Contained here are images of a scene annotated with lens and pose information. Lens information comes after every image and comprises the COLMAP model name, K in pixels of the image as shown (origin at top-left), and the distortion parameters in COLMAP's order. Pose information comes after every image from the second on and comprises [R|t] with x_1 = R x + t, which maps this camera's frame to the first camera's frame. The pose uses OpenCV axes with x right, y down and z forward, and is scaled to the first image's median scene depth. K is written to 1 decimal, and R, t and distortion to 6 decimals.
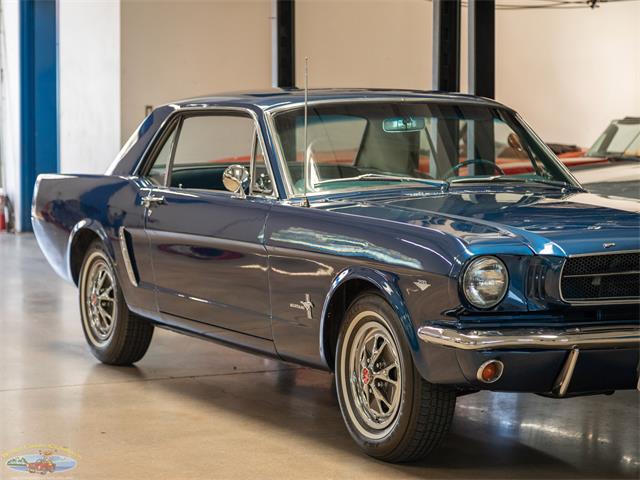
lens RADIAL K [[1685.2, 0, 320.0], [0, 1685.2, 240.0], [0, 0, 1]] dist [-0.003961, -0.261343]
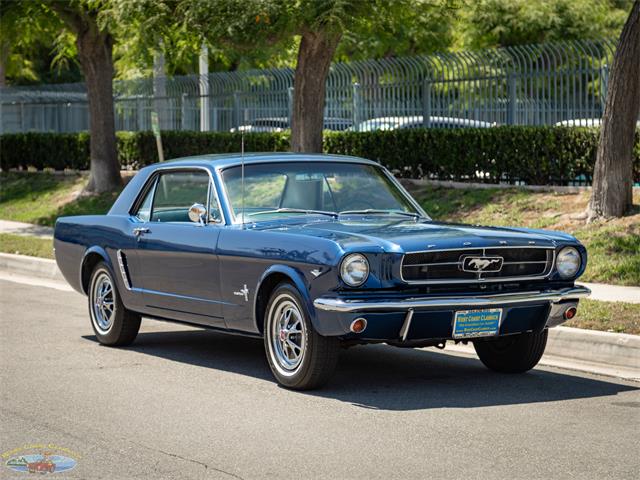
lens RADIAL K [[1685.2, 0, 320.0], [0, 1685.2, 240.0], [0, 0, 1]] dist [-0.003961, -0.261343]
pose [[0.999298, -0.017781, 0.032984, 0.011087], [0.019259, 0.998799, -0.045050, 0.062666], [-0.032144, 0.045653, 0.998440, -0.560978]]
